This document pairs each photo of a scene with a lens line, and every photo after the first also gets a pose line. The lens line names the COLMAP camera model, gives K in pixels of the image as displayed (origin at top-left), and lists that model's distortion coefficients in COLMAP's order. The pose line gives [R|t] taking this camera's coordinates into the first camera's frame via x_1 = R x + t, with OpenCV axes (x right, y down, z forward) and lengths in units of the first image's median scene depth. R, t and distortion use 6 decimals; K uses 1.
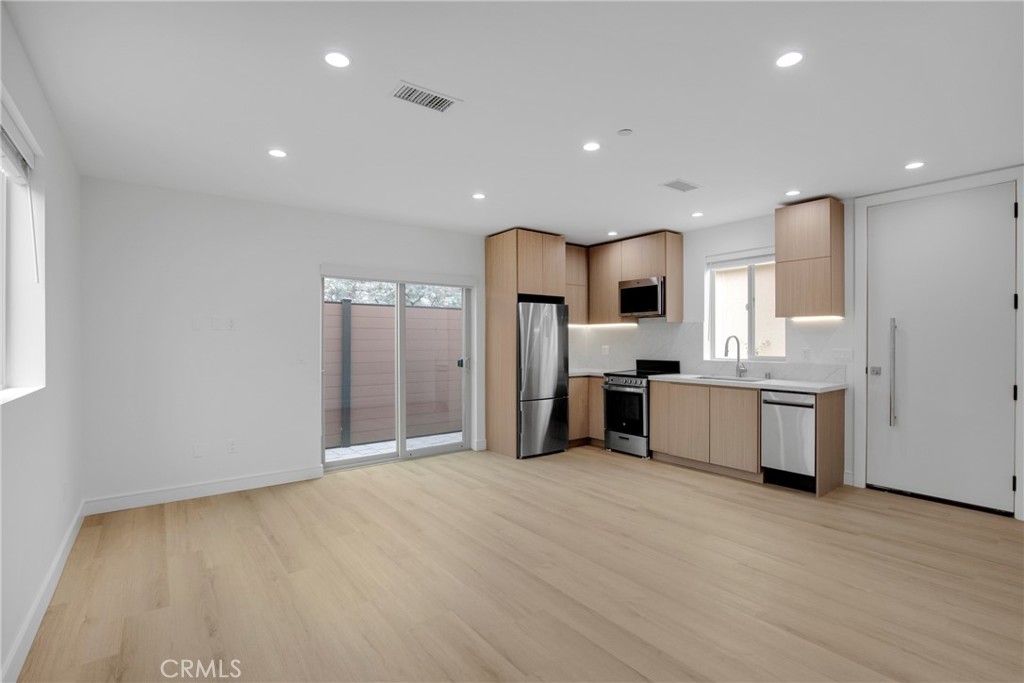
lens RADIAL K [[474.6, 0, 510.7], [0, 474.6, 345.9], [0, 0, 1]] dist [-0.007268, 0.000207]
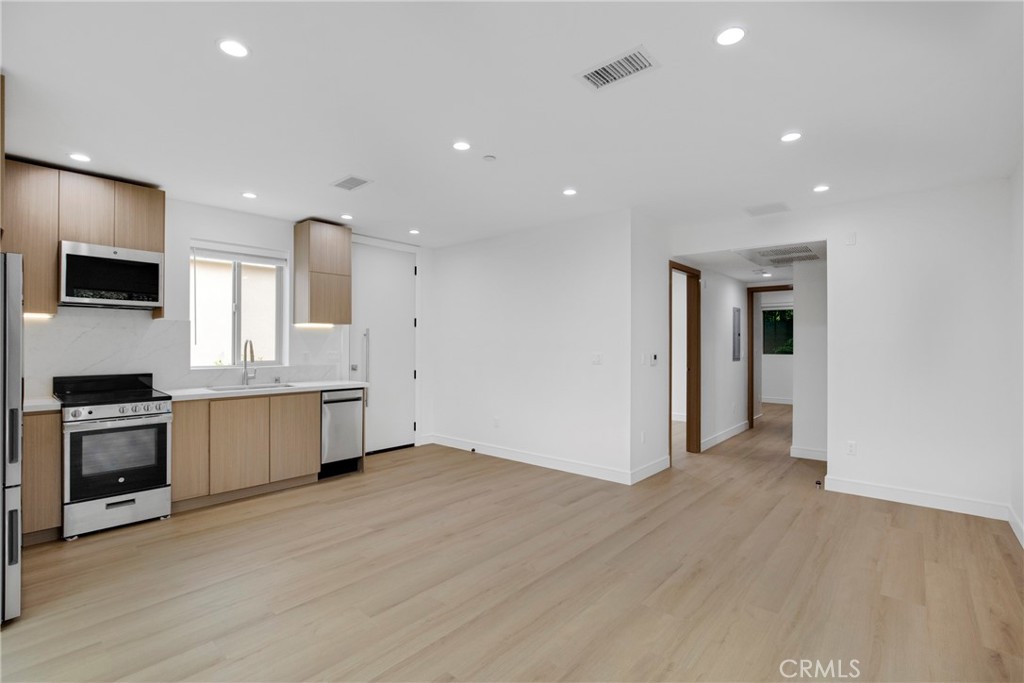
lens RADIAL K [[474.6, 0, 510.5], [0, 474.6, 340.4], [0, 0, 1]] dist [-0.007268, 0.000207]
pose [[-0.199583, 0.011483, 0.979814, -0.623118], [0.008397, 0.999915, -0.010008, -0.007132], [-0.979845, 0.006230, -0.199663, 0.844484]]
